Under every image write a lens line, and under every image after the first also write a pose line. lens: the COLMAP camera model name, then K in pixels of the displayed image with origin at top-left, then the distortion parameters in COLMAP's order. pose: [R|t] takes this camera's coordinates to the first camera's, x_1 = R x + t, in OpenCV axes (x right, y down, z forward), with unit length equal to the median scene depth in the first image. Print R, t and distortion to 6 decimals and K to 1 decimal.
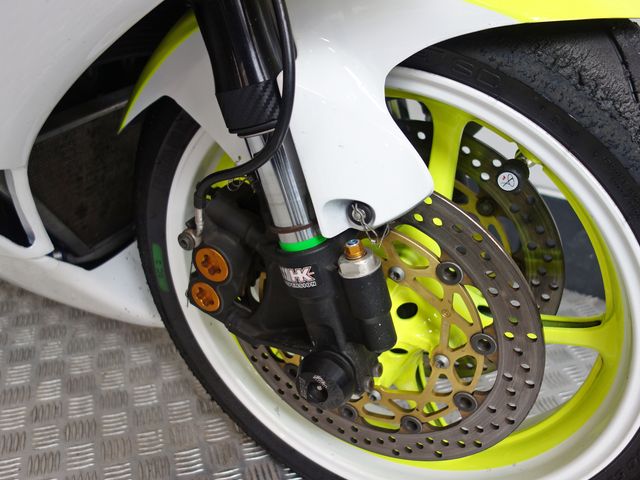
lens RADIAL K [[564.8, 0, 320.0], [0, 564.8, 240.0], [0, 0, 1]] dist [-0.002259, -0.003502]
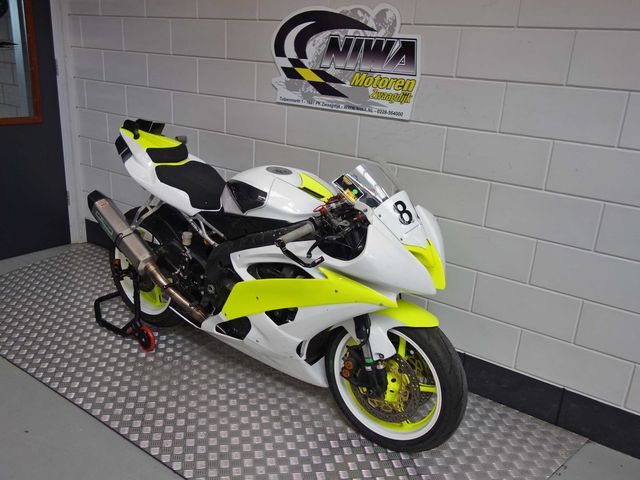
lens RADIAL K [[564.8, 0, 320.0], [0, 564.8, 240.0], [0, 0, 1]] dist [-0.002259, -0.003502]
pose [[0.985738, 0.062156, -0.156389, 0.241040], [-0.097332, 0.968666, -0.228500, 0.145555], [0.137286, 0.240463, 0.960901, -3.952896]]
